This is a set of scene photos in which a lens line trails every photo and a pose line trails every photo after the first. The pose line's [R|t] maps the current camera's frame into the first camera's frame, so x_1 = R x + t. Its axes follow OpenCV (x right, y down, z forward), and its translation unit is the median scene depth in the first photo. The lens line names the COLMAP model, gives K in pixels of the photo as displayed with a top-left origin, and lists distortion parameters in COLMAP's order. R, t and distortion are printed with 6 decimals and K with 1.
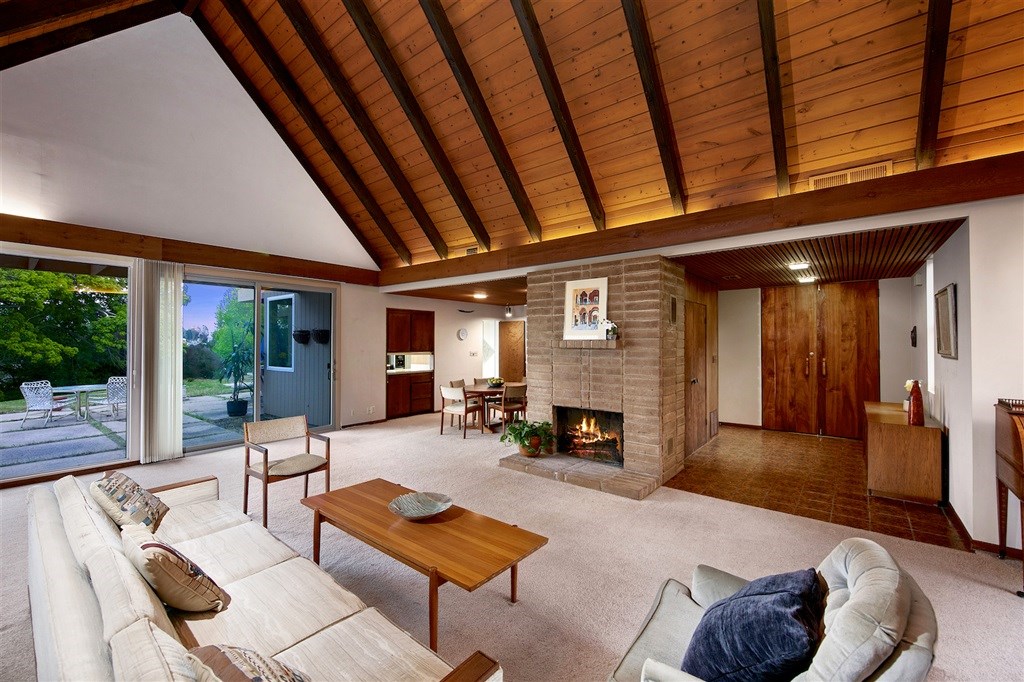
lens RADIAL K [[423.1, 0, 512.0], [0, 423.1, 341.0], [0, 0, 1]] dist [0.009024, -0.000462]
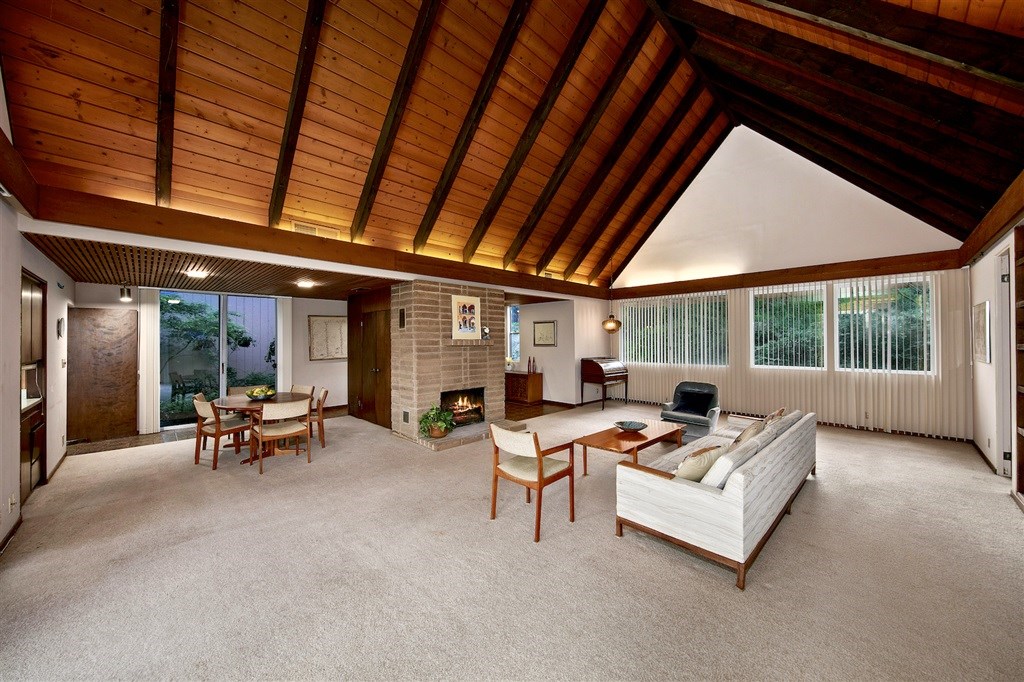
lens RADIAL K [[364.1, 0, 516.2], [0, 364.1, 338.9], [0, 0, 1]] dist [0.006502, -0.000029]
pose [[0.101989, 0.005016, 0.994773, -0.989322], [0.001206, 0.999986, -0.005166, 0.001795], [-0.994785, 0.001726, 0.101981, 0.705522]]
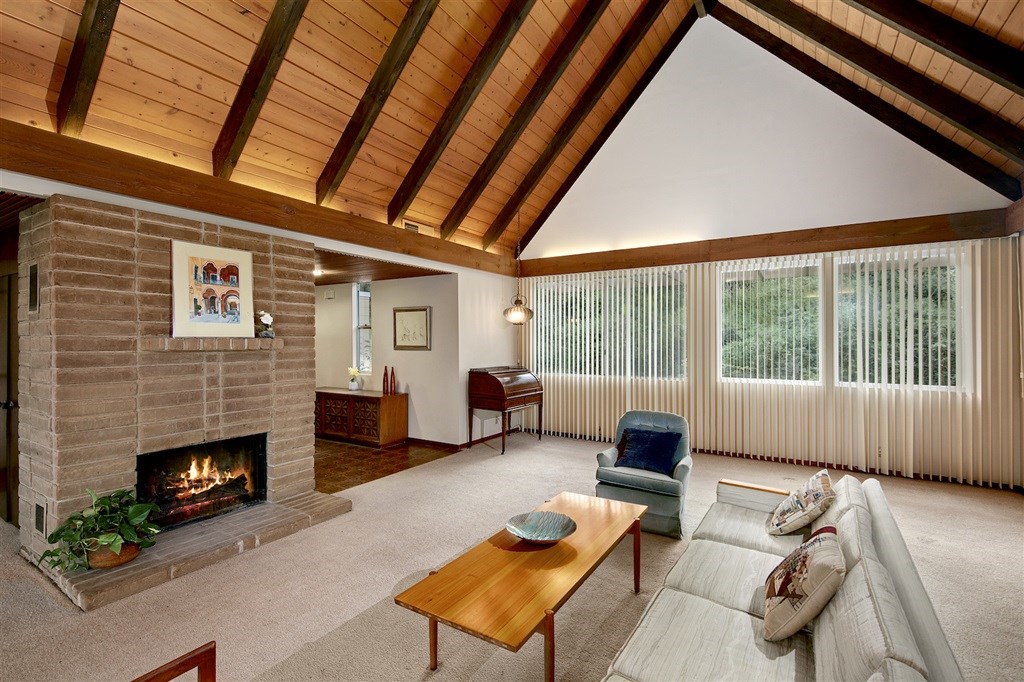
lens RADIAL K [[461.9, 0, 512.0], [0, 461.9, 341.0], [0, 0, 1]] dist [0.012753, 0.000008]
pose [[-0.120172, -0.002468, 0.992750, -0.598329], [-0.001714, 0.999996, 0.002278, 0.000303], [-0.992752, -0.001428, -0.120176, 0.616980]]
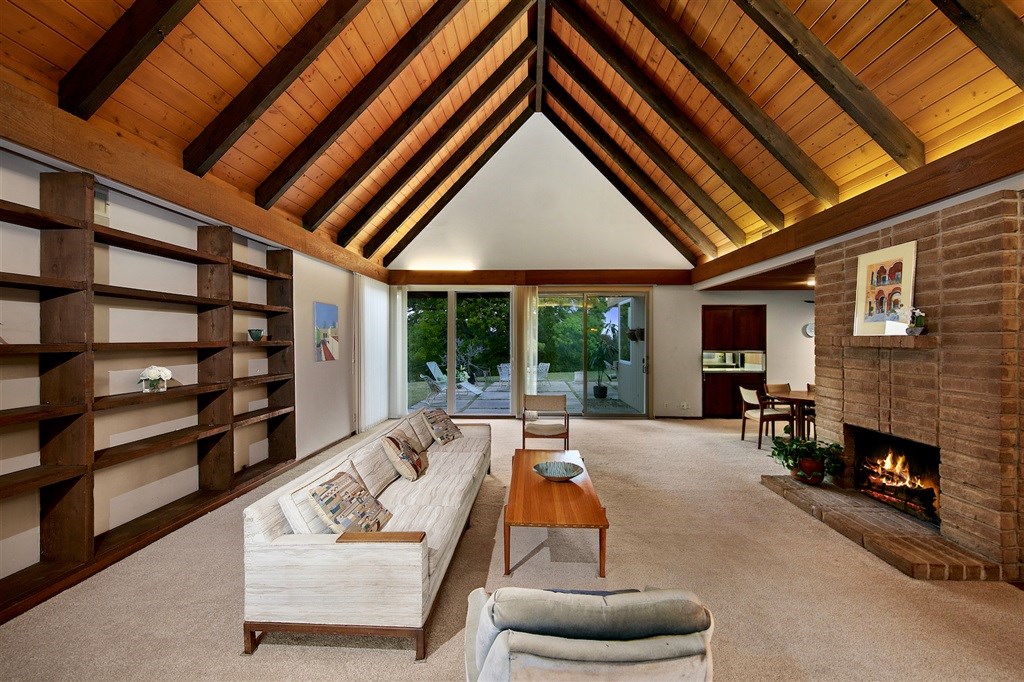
lens RADIAL K [[423.1, 0, 512.0], [0, 423.1, 341.0], [0, 0, 1]] dist [0.009024, -0.000462]
pose [[0.597725, 0.001114, -0.801701, 0.367327], [0.003079, 0.999988, 0.003685, 0.001797], [0.801695, -0.004672, 0.597714, 0.082699]]
